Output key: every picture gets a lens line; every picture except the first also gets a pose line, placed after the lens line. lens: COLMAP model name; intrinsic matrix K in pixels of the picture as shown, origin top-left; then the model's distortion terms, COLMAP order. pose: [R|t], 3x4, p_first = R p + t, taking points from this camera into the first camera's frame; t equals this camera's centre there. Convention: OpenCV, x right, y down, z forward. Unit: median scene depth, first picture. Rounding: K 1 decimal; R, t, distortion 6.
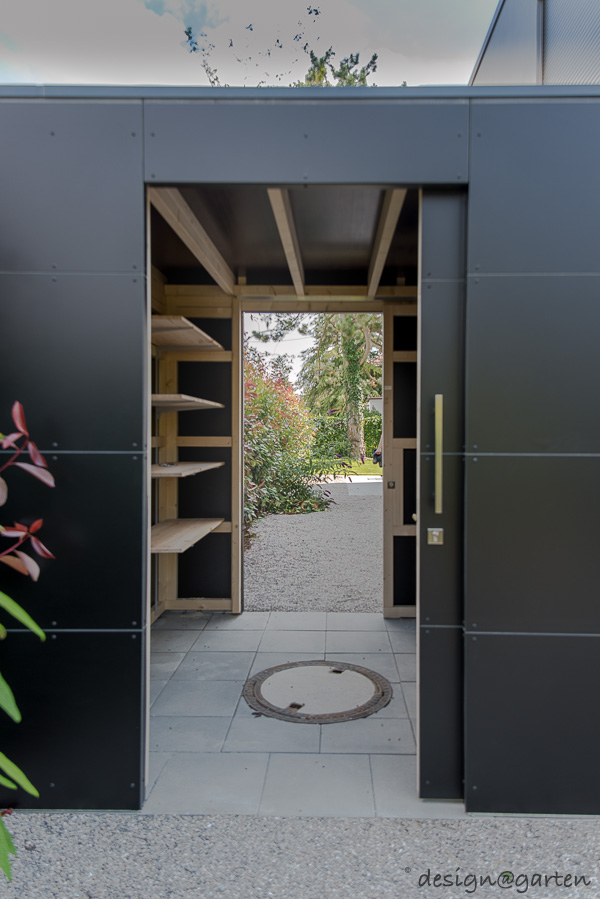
lens RADIAL K [[617.5, 0, 306.3], [0, 617.5, 444.3], [0, 0, 1]] dist [-0.000978, 0.000570]
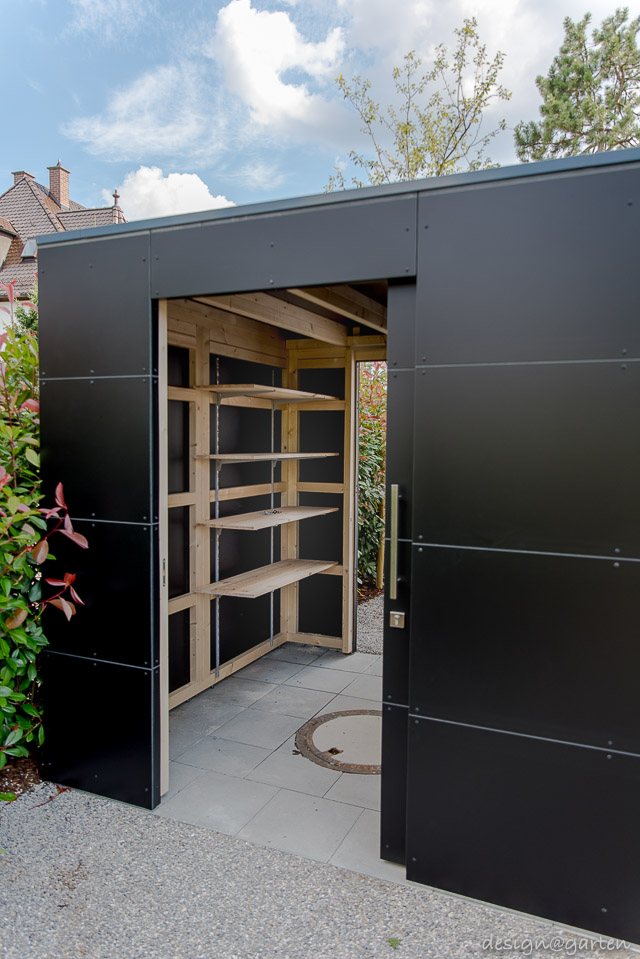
lens RADIAL K [[658.7, 0, 315.0], [0, 658.7, 486.3], [0, 0, 1]] dist [-0.000978, 0.000570]
pose [[0.922748, 0.032883, -0.383998, 0.369445], [-0.013814, 0.998535, 0.052314, -0.093767], [0.385156, -0.042969, 0.921851, -0.047534]]
